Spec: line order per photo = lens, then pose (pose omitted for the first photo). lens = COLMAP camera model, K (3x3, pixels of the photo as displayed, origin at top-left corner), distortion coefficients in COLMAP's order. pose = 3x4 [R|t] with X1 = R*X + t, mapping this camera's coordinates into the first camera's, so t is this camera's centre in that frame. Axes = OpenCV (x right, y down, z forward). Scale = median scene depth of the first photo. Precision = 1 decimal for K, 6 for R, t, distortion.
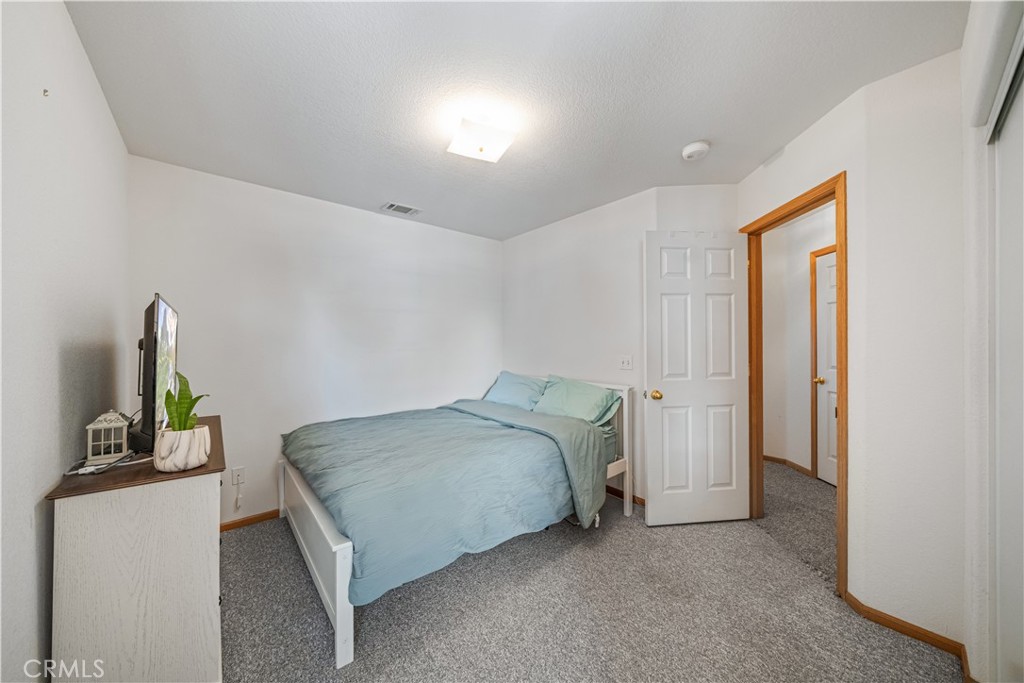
lens RADIAL K [[349.4, 0, 509.6], [0, 349.4, 342.3], [0, 0, 1]] dist [-0.004313, -0.000963]
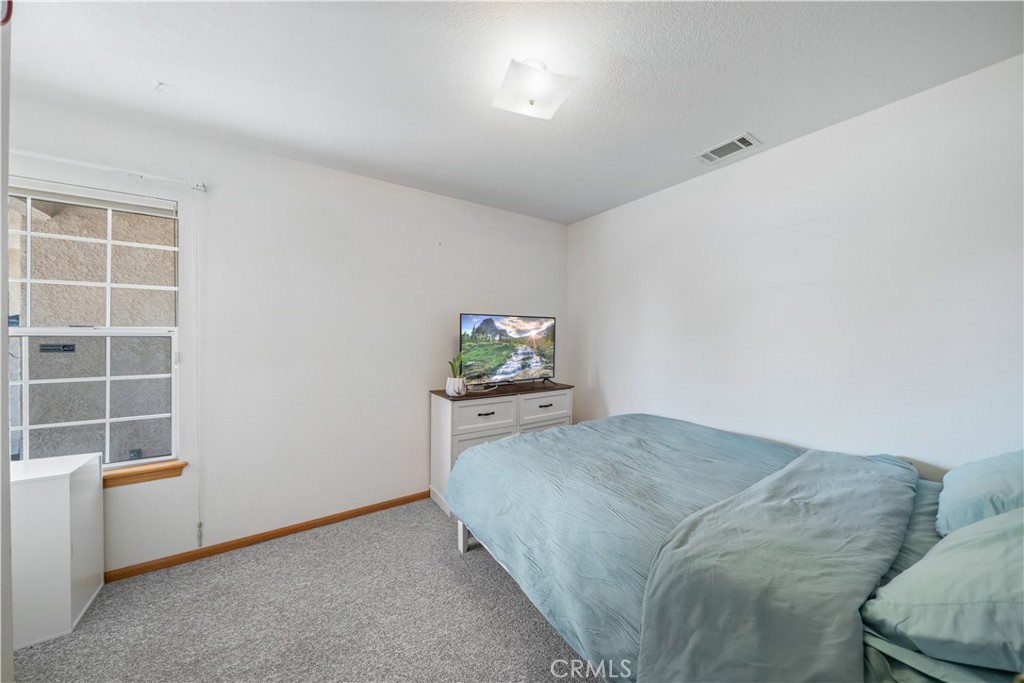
lens RADIAL K [[349.4, 0, 509.0], [0, 349.4, 339.0], [0, 0, 1]] dist [-0.004313, -0.000963]
pose [[-0.132032, 0.004820, -0.991234, 0.724942], [0.013648, 0.999902, 0.003044, 0.001463], [0.991152, -0.013126, -0.132085, 1.023365]]
